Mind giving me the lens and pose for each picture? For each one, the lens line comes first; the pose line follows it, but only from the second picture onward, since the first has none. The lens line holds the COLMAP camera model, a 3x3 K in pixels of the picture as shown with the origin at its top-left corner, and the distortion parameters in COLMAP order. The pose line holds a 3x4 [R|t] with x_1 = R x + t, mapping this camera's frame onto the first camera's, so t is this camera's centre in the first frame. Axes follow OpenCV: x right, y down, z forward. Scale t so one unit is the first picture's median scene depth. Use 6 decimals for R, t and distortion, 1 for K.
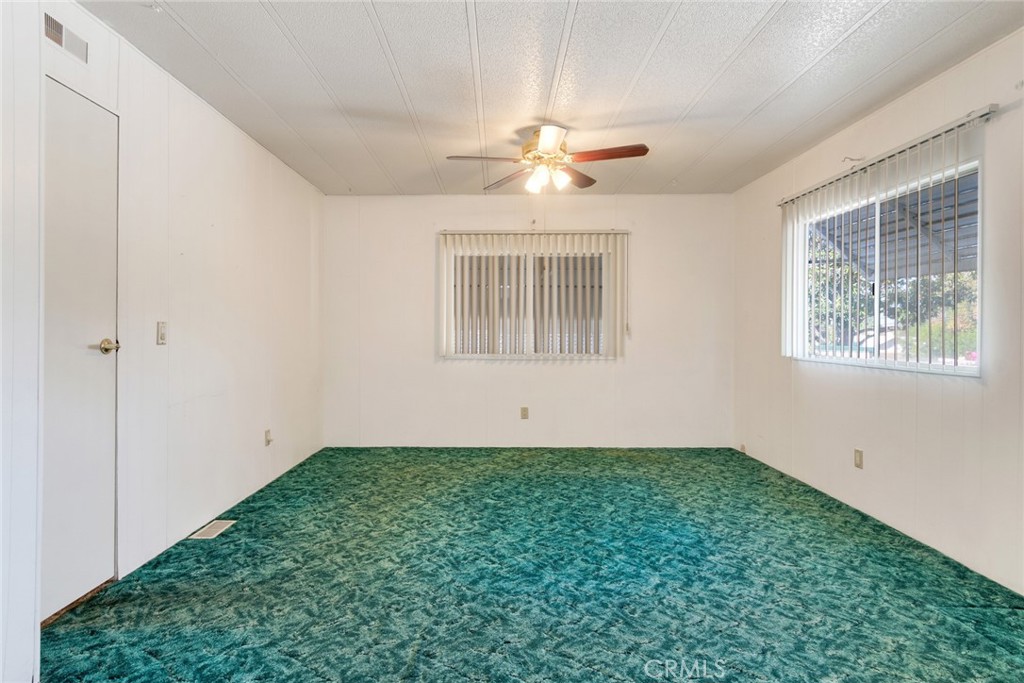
lens RADIAL K [[538.1, 0, 500.4], [0, 538.1, 336.0], [0, 0, 1]] dist [0.014712, -0.015794]
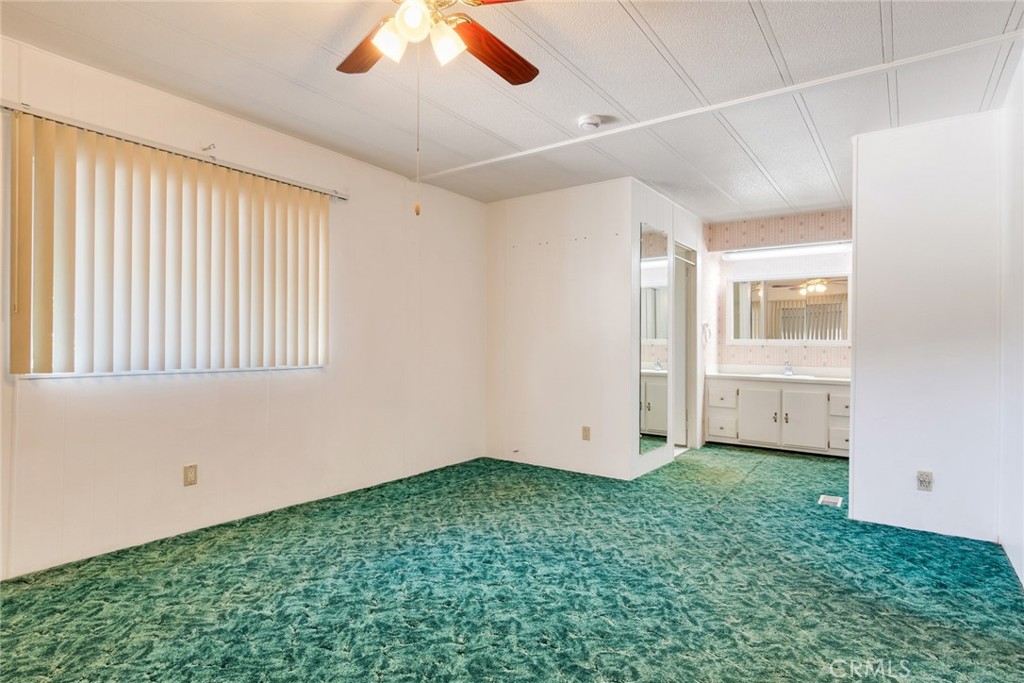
lens RADIAL K [[538.1, 0, 500.4], [0, 538.1, 336.0], [0, 0, 1]] dist [0.014712, -0.015794]
pose [[-0.801071, -0.009043, 0.598501, -0.380669], [-0.008520, 0.999957, 0.003706, -0.018861], [-0.598509, -0.002131, -0.801114, 1.826775]]
